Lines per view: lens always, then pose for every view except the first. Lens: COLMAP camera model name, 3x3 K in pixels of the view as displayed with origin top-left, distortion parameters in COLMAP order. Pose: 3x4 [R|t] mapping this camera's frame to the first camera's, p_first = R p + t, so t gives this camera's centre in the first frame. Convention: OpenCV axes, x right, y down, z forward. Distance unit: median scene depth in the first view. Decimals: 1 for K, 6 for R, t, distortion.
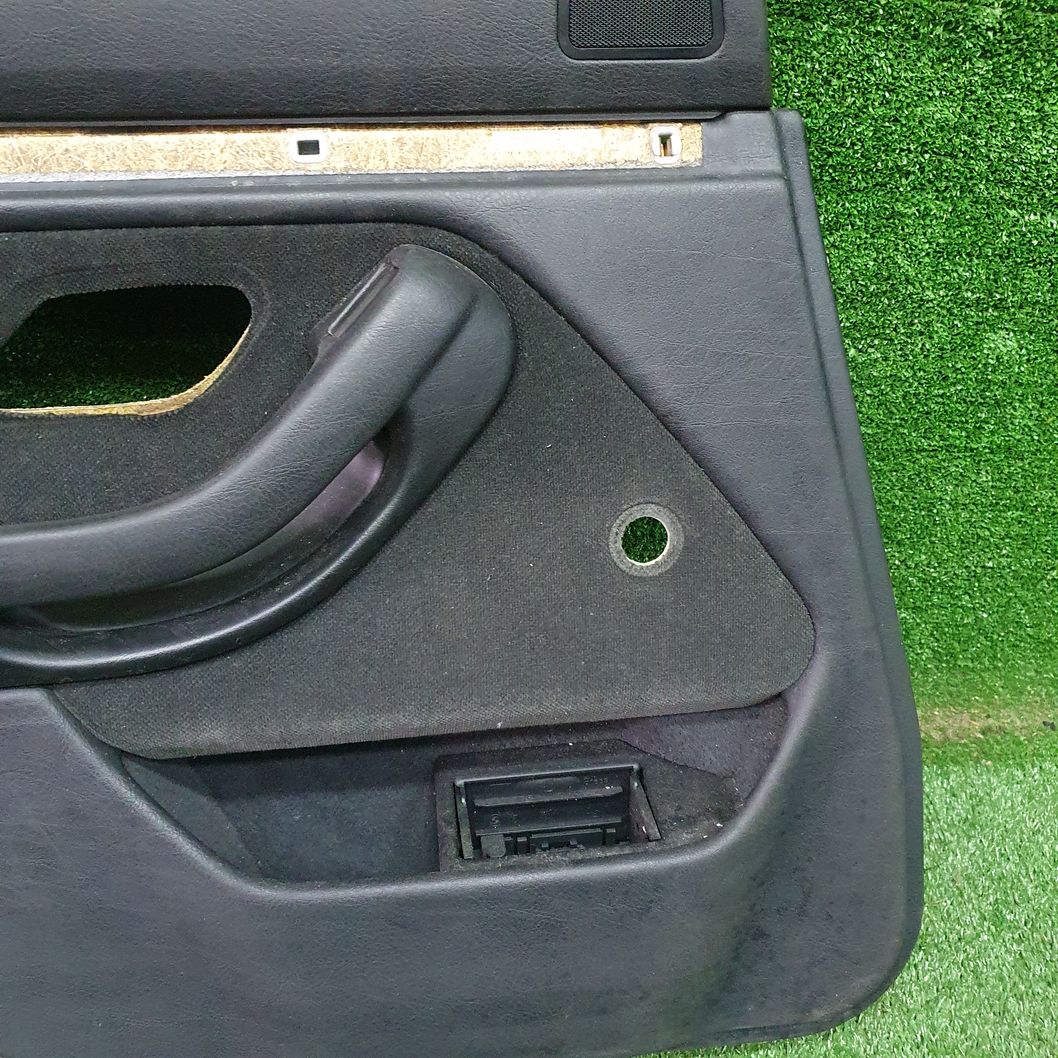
lens RADIAL K [[1077.5, 0, 512.1], [0, 1077.5, 531.9], [0, 0, 1]] dist [-0.016986, 0.030165]
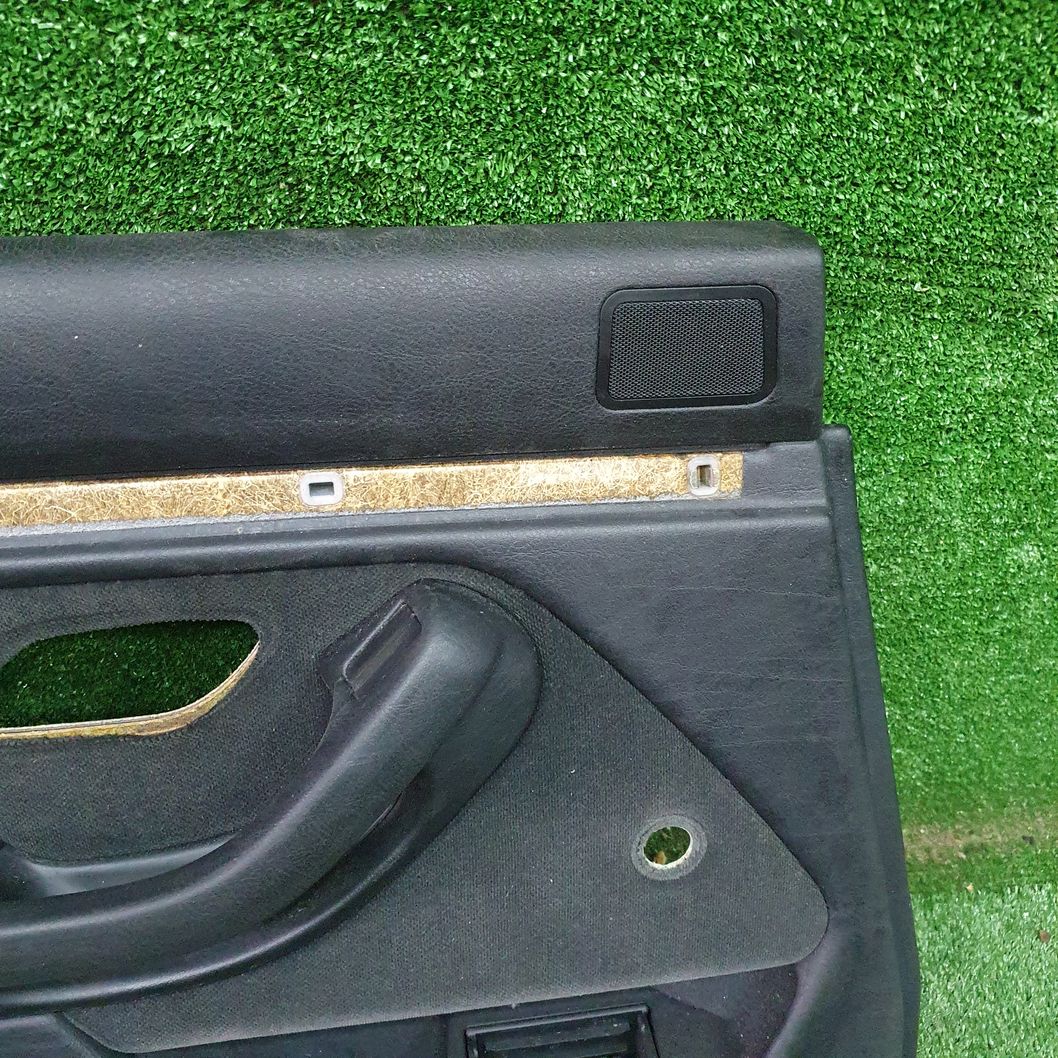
lens RADIAL K [[1074.2, 0, 529.0], [0, 1074.2, 529.0], [0, 0, 1]] dist [0.013042, -0.046319]
pose [[0.998811, 0.007881, 0.048112, -0.049948], [-0.014900, 0.988975, 0.147330, -0.411440], [-0.046421, -0.147872, 0.987916, 0.074548]]
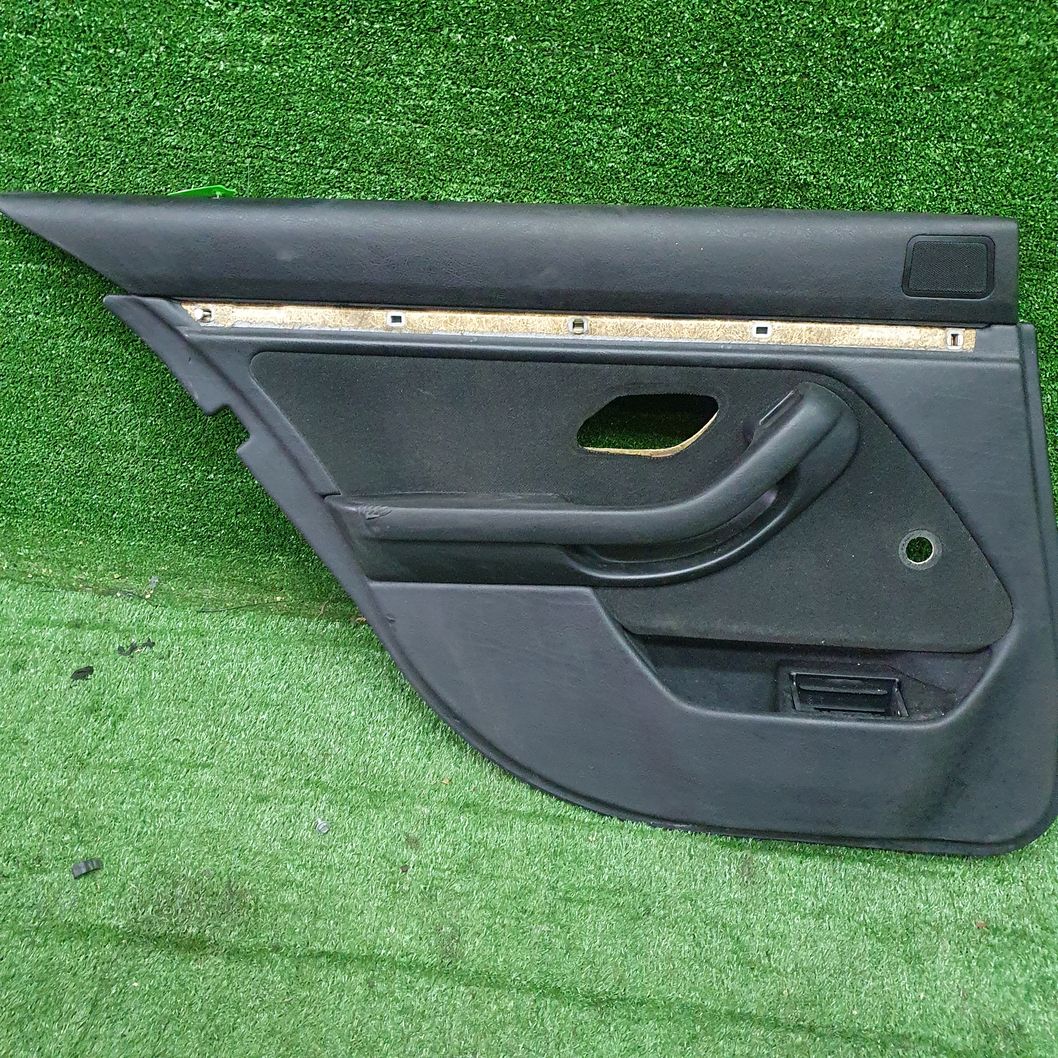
lens RADIAL K [[1039.5, 0, 538.9], [0, 1039.5, 526.3], [0, 0, 1]] dist [-0.005552, 0.015567]
pose [[0.972523, 0.109332, -0.205537, -0.140149], [-0.111241, 0.993791, 0.002281, 0.035232], [0.204510, 0.020646, 0.978647, -0.830910]]
